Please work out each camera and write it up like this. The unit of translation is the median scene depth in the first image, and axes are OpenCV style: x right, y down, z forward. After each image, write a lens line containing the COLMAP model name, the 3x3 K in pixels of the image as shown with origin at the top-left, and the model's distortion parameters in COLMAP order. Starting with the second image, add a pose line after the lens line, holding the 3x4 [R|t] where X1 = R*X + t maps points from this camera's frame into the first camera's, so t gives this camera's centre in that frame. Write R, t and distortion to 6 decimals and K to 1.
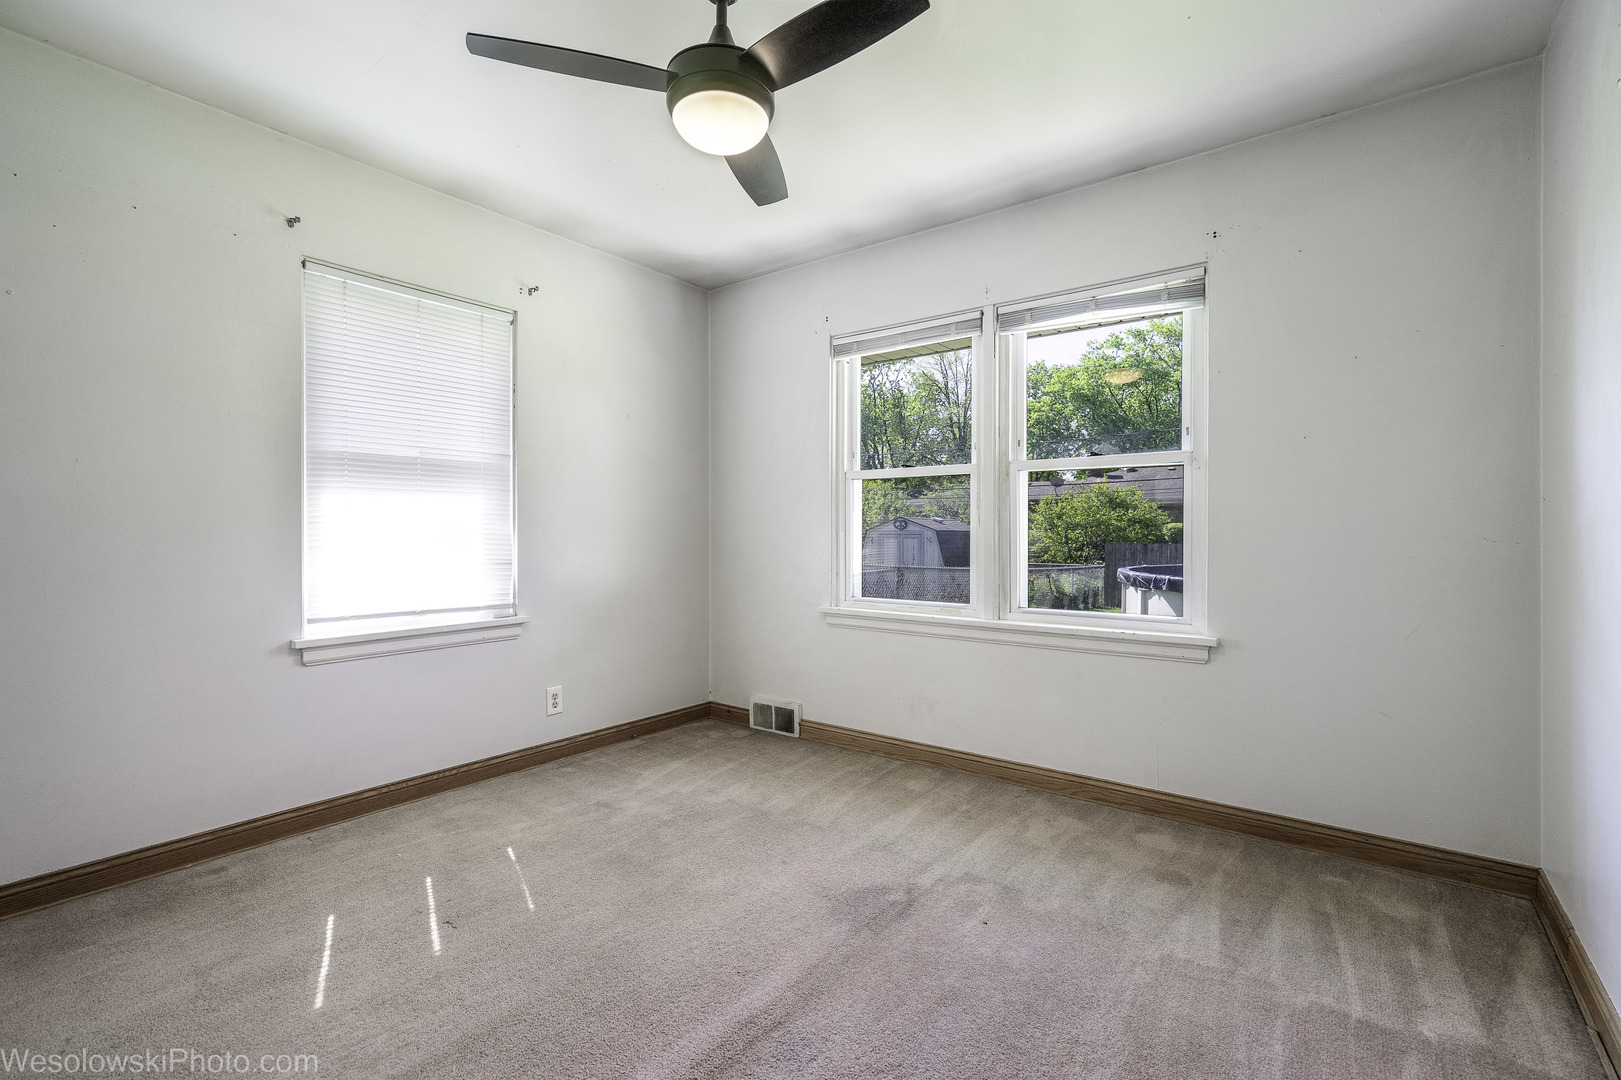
lens RADIAL K [[734.7, 0, 821.9], [0, 734.7, 538.2], [0, 0, 1]] dist [0.006581, 0.003879]
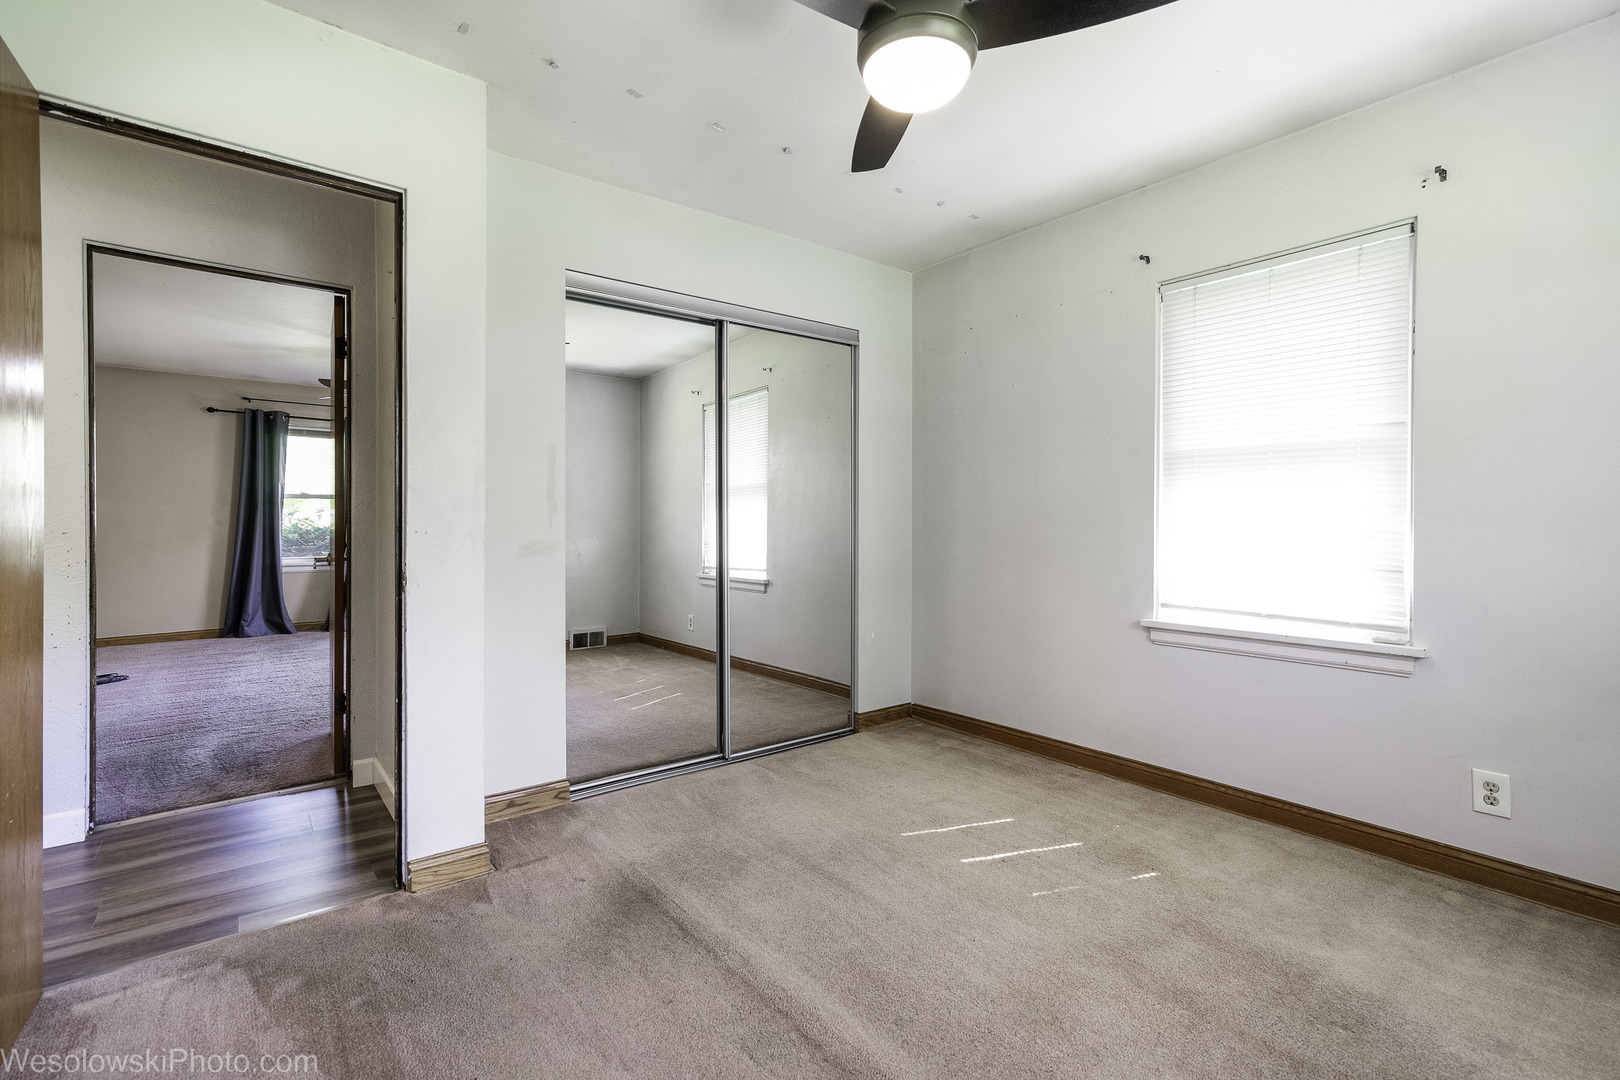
lens RADIAL K [[734.2, 0, 809.1], [0, 734.2, 535.4], [0, 0, 1]] dist [0.006581, 0.003879]
pose [[-0.258869, 0.011219, -0.965847, 0.473915], [-0.019220, 0.999675, 0.016763, -0.002033], [0.965721, 0.022903, -0.258570, 0.689654]]
